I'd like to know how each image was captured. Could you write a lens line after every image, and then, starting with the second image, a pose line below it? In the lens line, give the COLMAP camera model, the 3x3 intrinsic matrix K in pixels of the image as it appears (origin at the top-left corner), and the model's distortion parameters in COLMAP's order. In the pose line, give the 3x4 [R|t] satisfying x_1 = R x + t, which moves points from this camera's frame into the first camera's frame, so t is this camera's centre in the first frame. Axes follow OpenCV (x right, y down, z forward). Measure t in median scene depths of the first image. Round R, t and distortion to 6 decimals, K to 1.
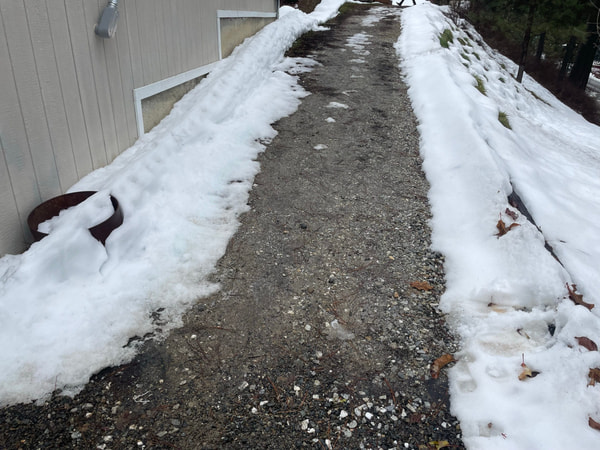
lens RADIAL K [[487.2, 0, 300.0], [0, 487.2, 225.0], [0, 0, 1]] dist [0.000509, 0.058135]
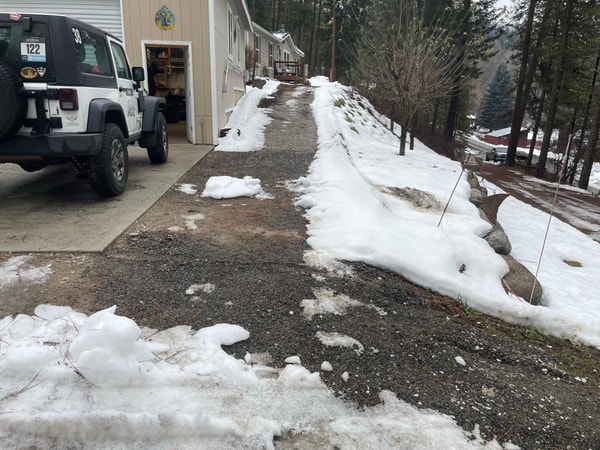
lens RADIAL K [[487.2, 0, 300.0], [0, 487.2, 225.0], [0, 0, 1]] dist [0.000509, 0.058135]
pose [[0.990128, -0.038699, 0.134720, -0.108456], [0.057953, 0.988158, -0.142072, 0.326366], [-0.127626, 0.148477, 0.980646, -0.710773]]
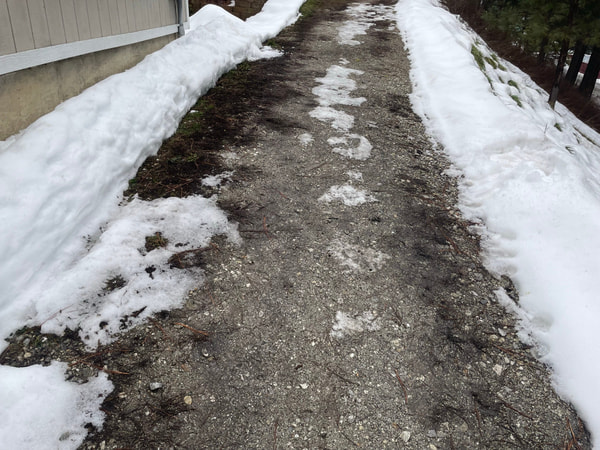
lens RADIAL K [[487.2, 0, 300.0], [0, 487.2, 225.0], [0, 0, 1]] dist [0.000509, 0.058135]
pose [[0.997837, -0.018336, 0.063135, 0.043683], [0.016580, 0.999464, 0.028222, -0.227970], [-0.063619, -0.027114, 0.997606, 0.454441]]
